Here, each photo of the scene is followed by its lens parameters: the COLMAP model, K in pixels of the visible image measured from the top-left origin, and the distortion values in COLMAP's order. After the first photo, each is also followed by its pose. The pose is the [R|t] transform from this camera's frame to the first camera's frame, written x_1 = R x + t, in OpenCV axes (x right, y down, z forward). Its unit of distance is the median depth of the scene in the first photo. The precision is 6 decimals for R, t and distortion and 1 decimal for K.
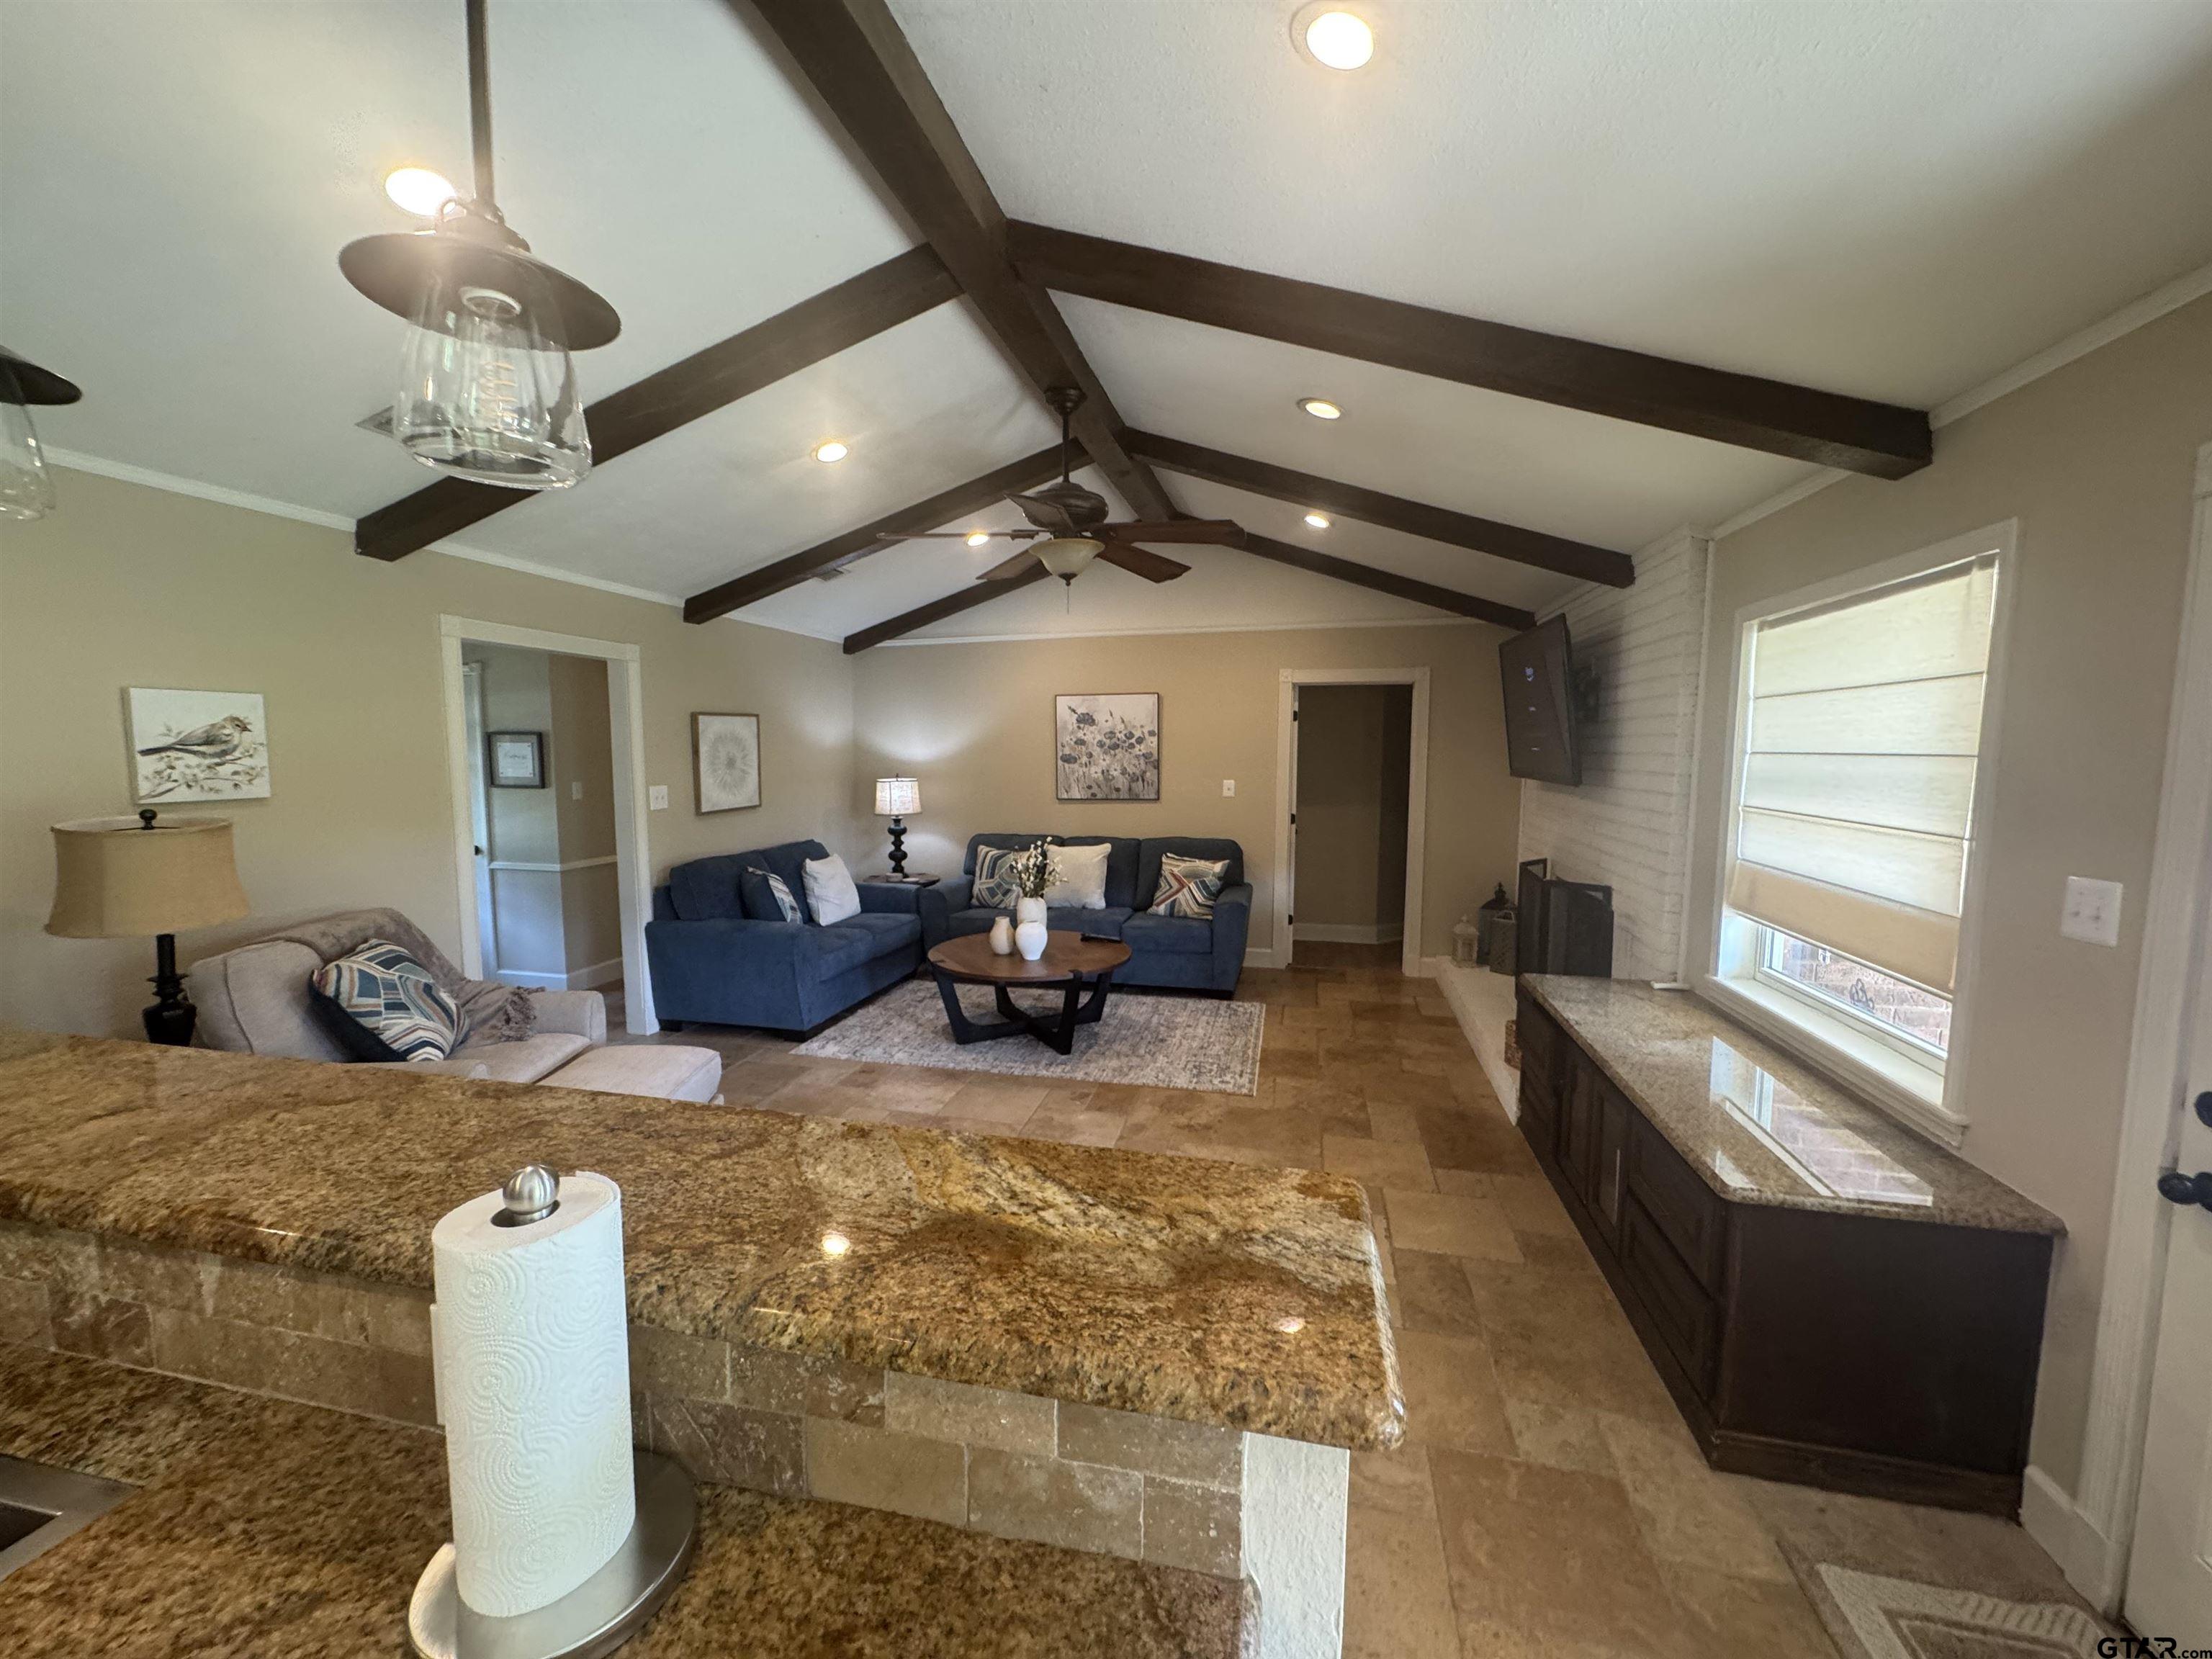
lens RADIAL K [[882.1, 0, 1103.7], [0, 882.1, 827.1], [0, 0, 1]] dist [-0.000751, 0.000067]
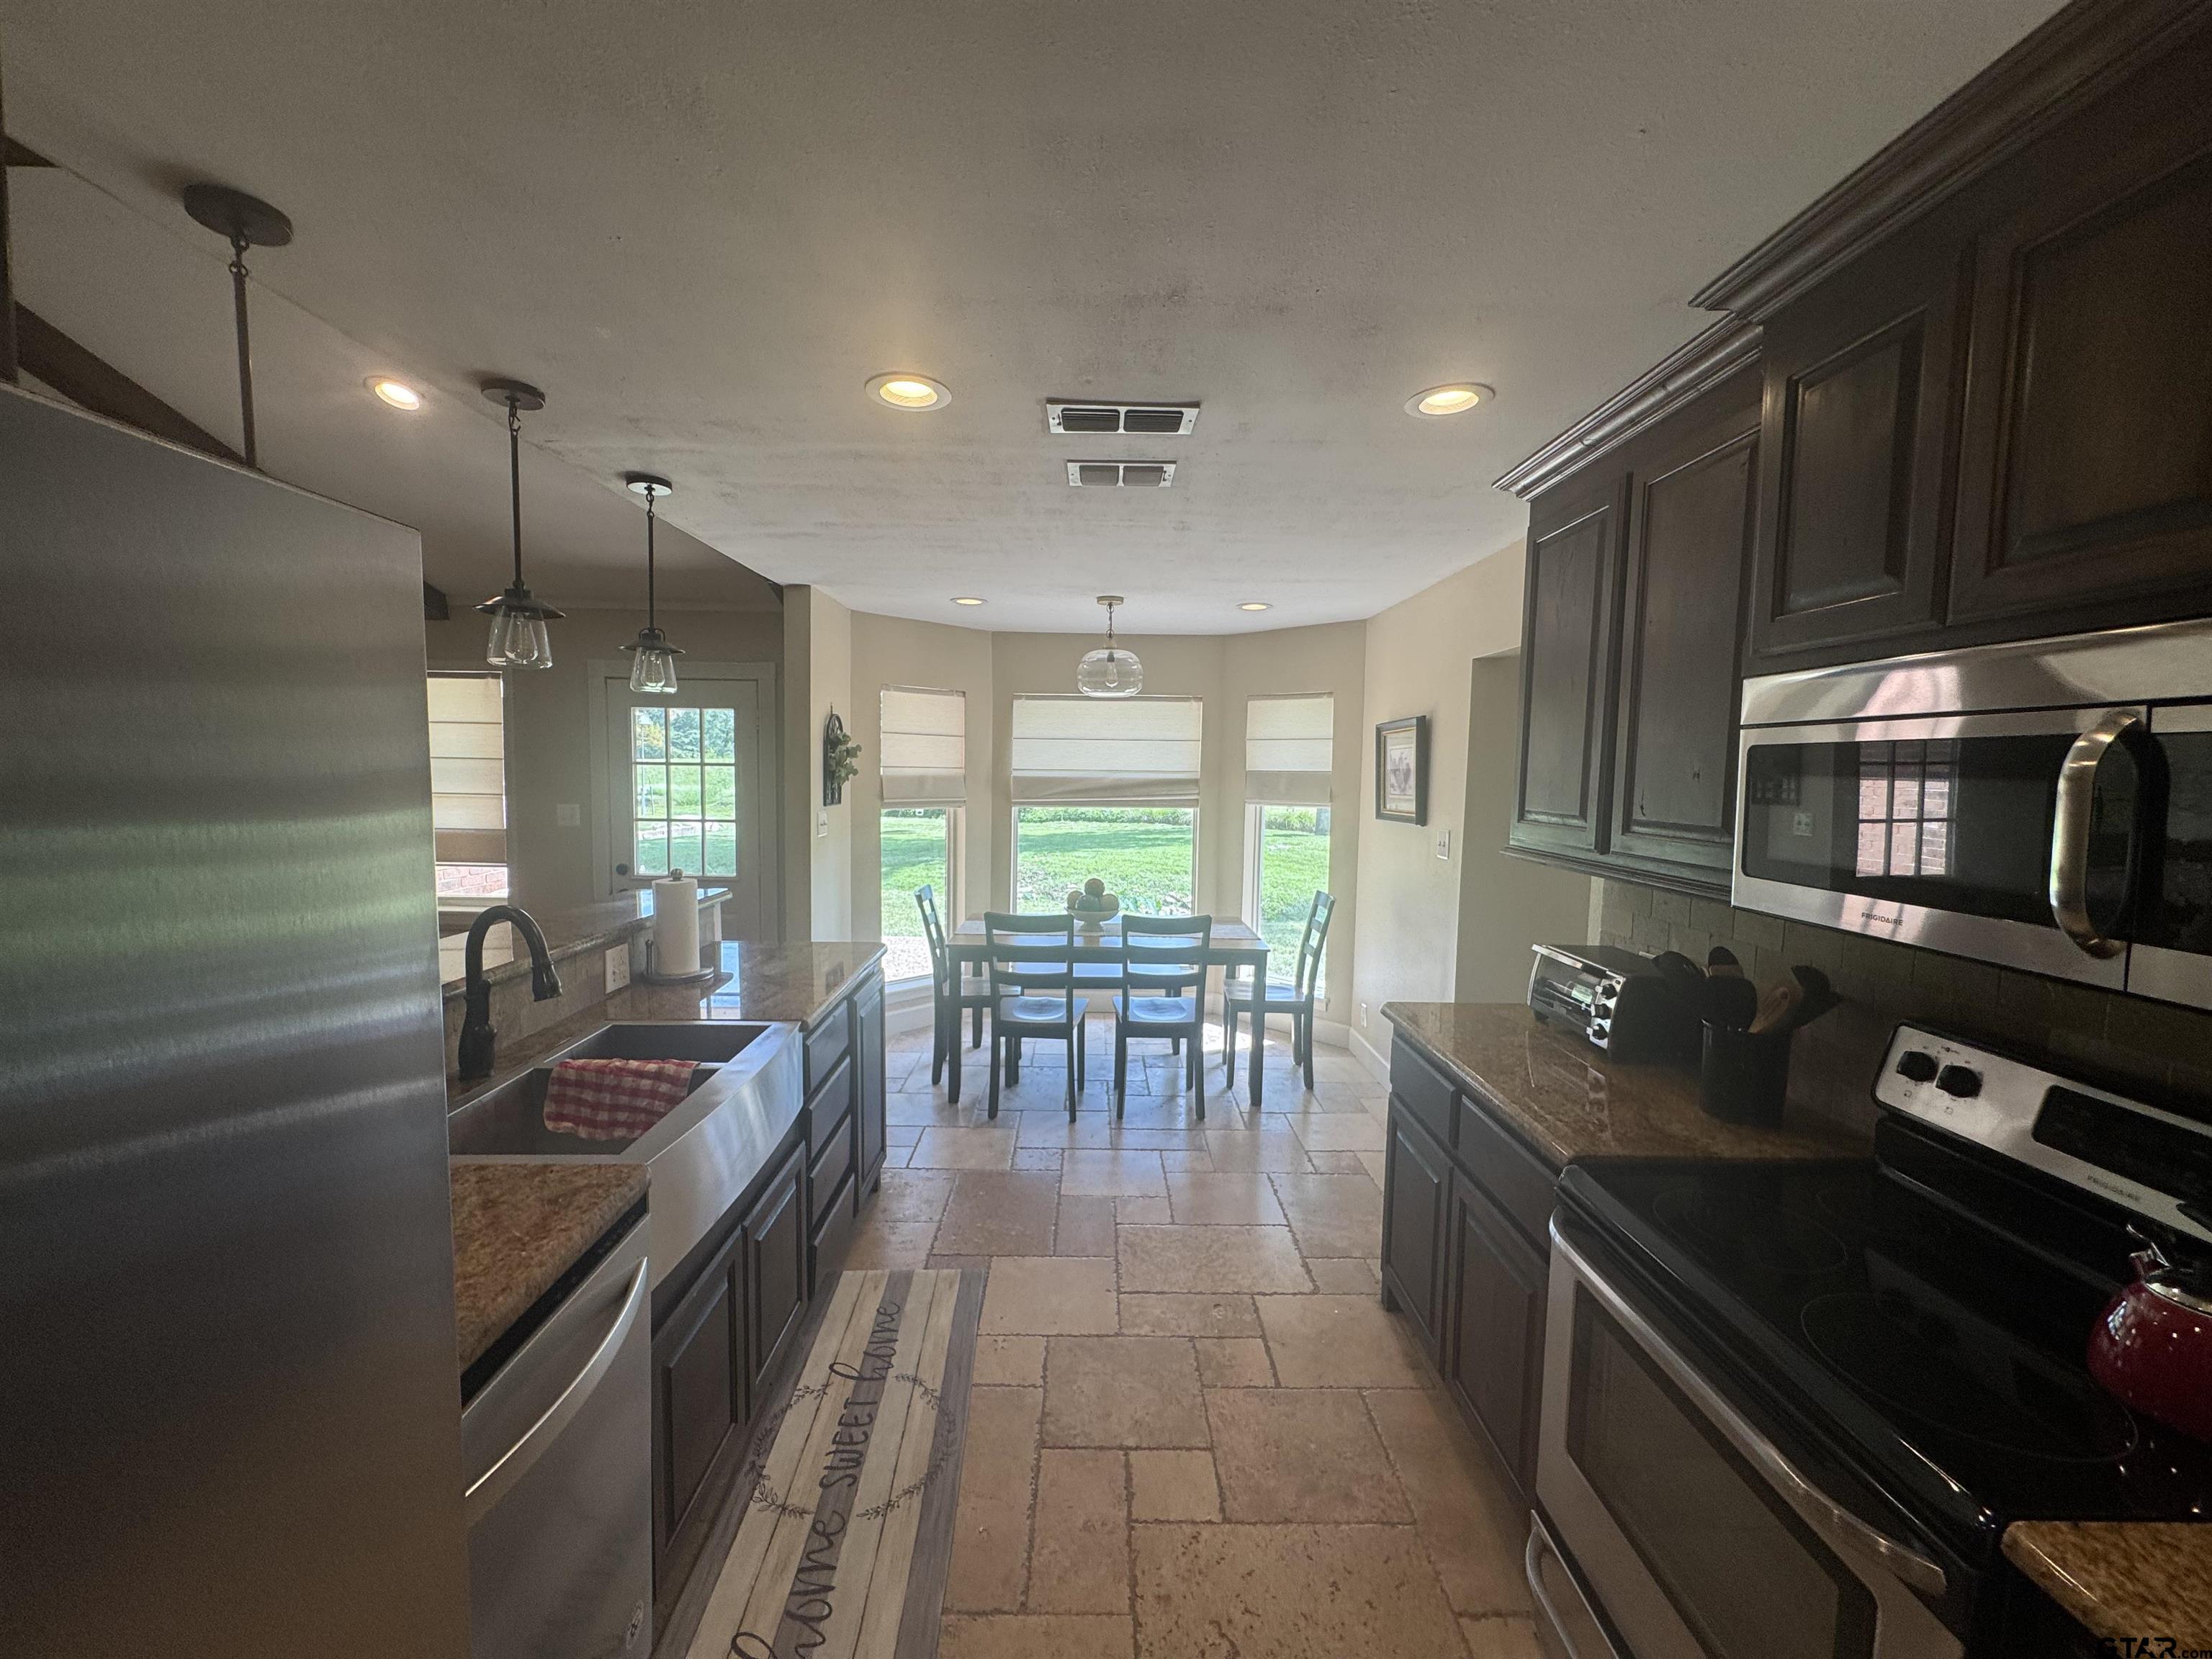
lens RADIAL K [[876.2, 0, 1109.0], [0, 876.2, 825.1], [0, 0, 1]] dist [0.000527, 0.000081]
pose [[-0.242937, -0.075951, 0.967064, -0.596789], [0.068144, 0.993131, 0.095117, -0.006636], [-0.967645, 0.089007, -0.236093, 0.003427]]
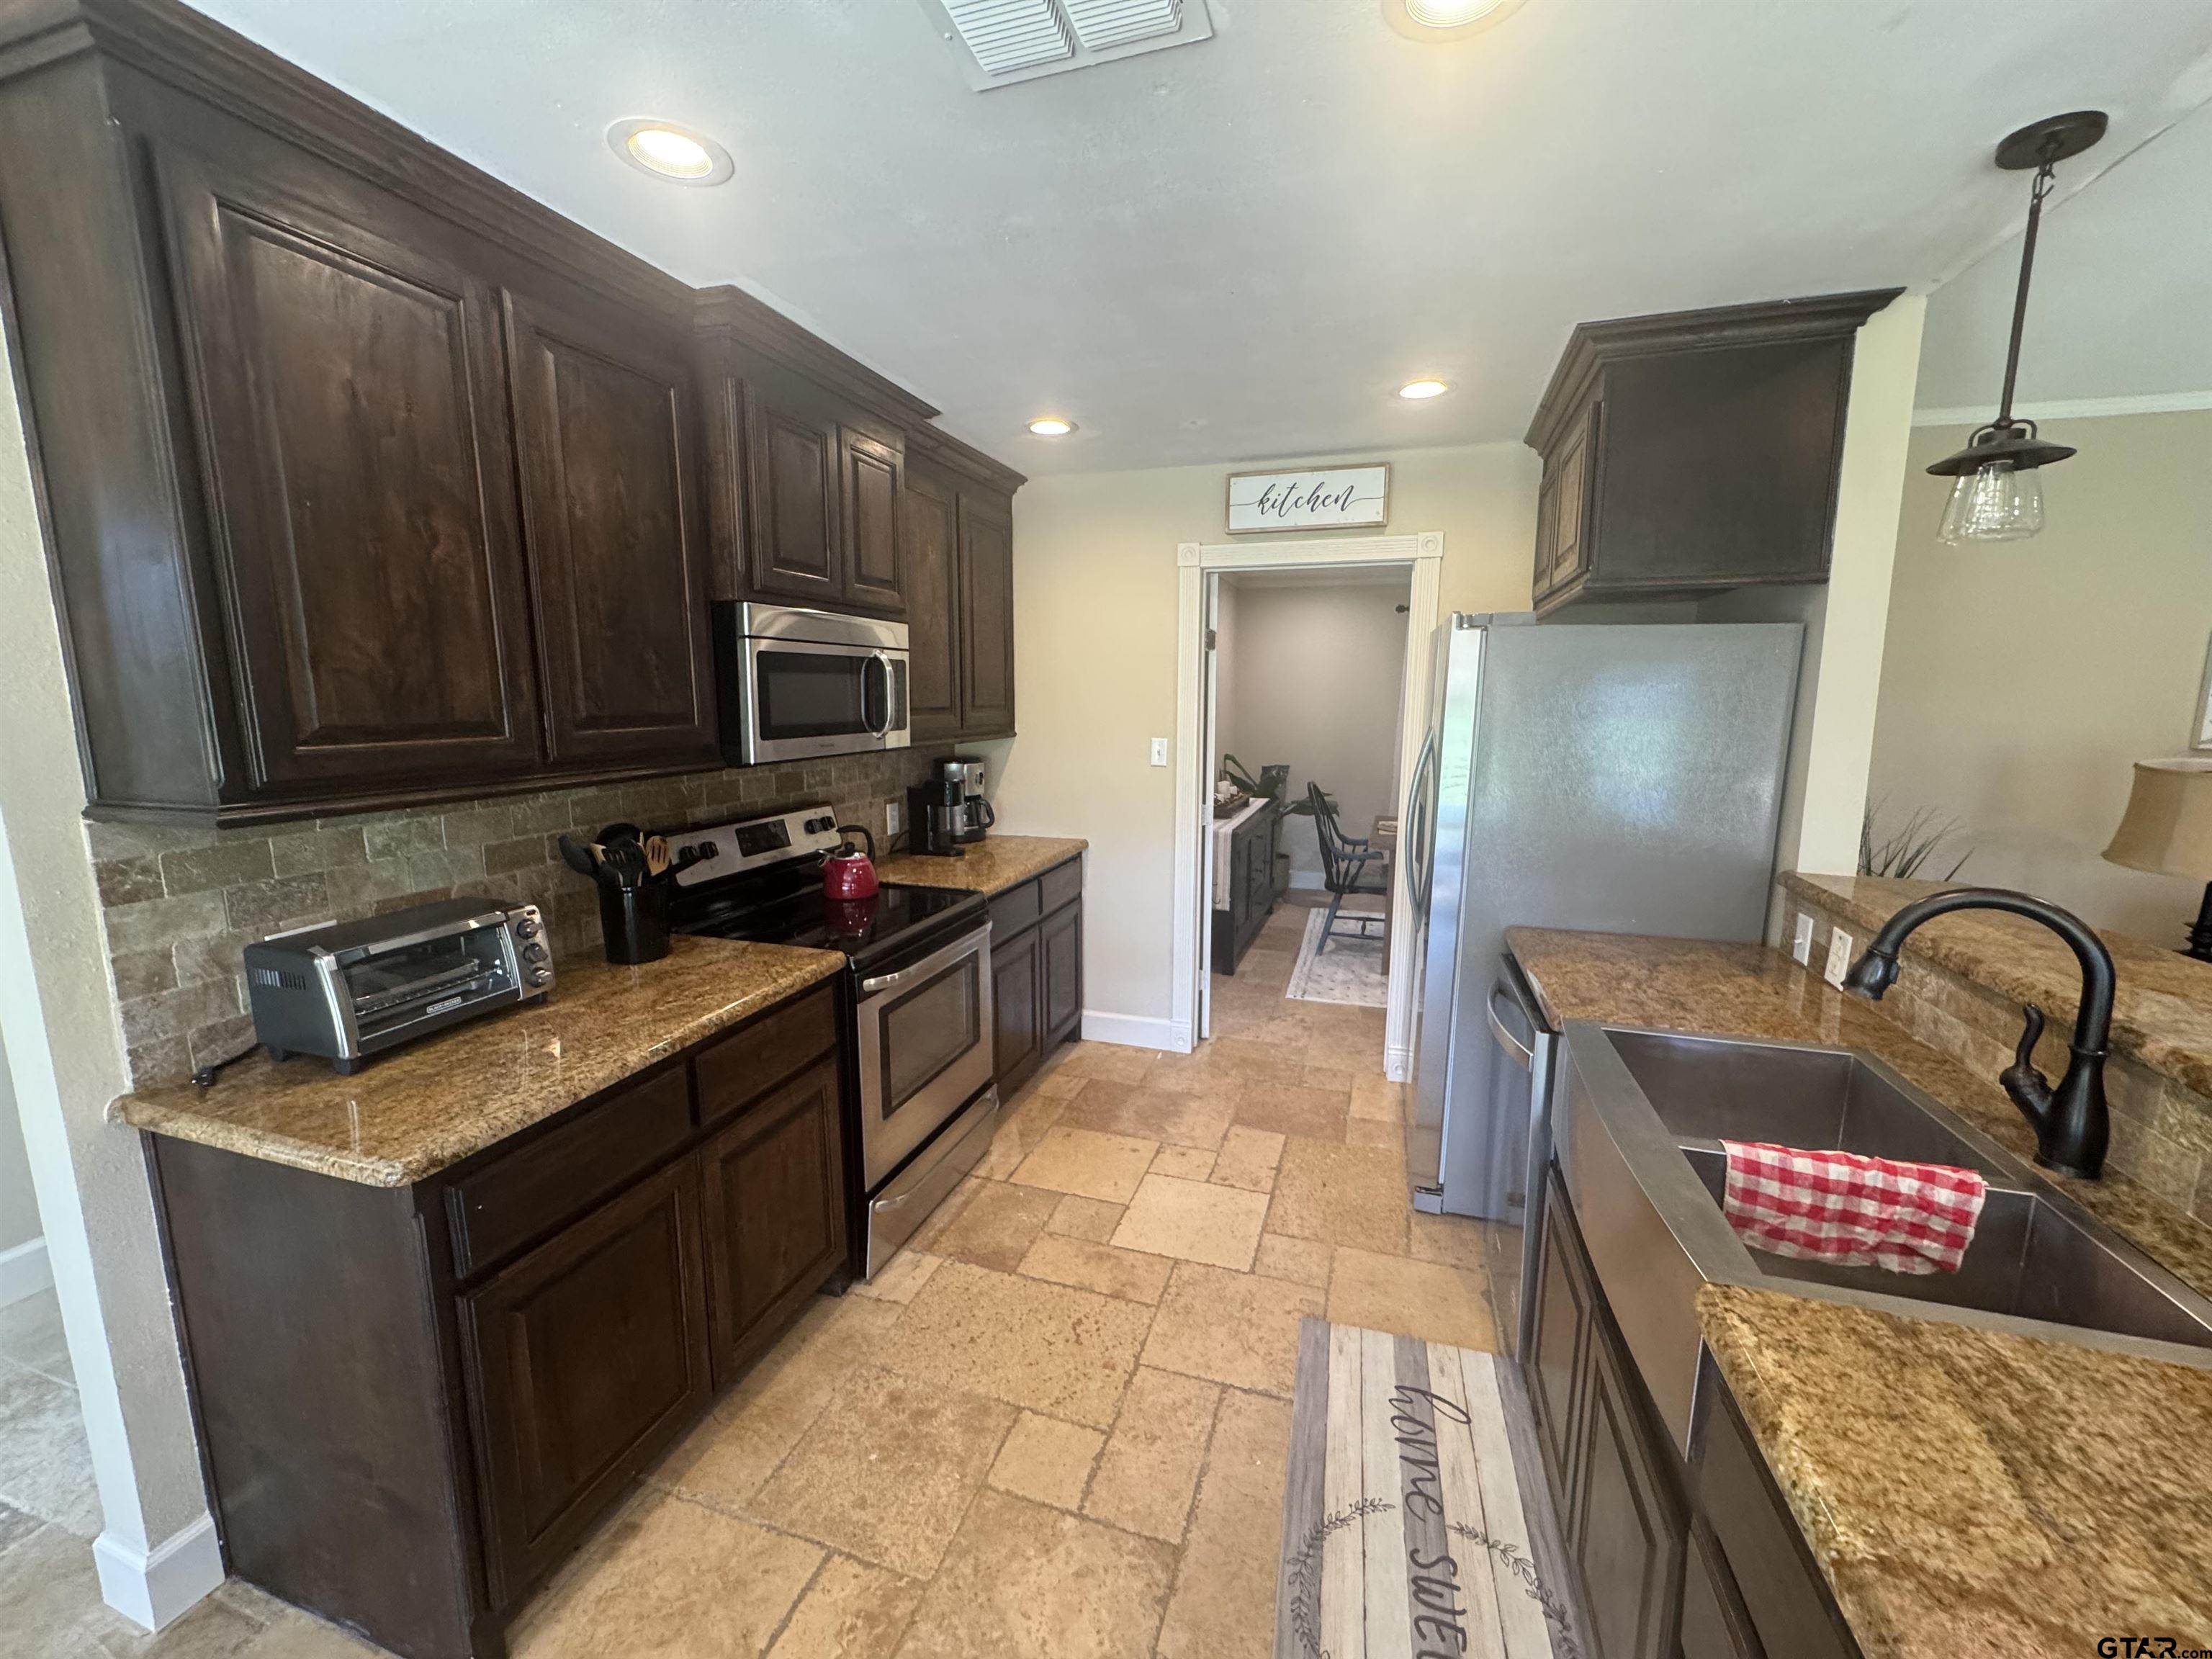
lens RADIAL K [[882.1, 0, 1103.7], [0, 882.1, 827.1], [0, 0, 1]] dist [-0.000751, 0.000067]
pose [[-0.089477, 0.148052, -0.984924, -0.004916], [-0.092805, 0.983348, 0.156247, 0.009745], [0.991656, 0.105386, -0.074247, -0.060533]]
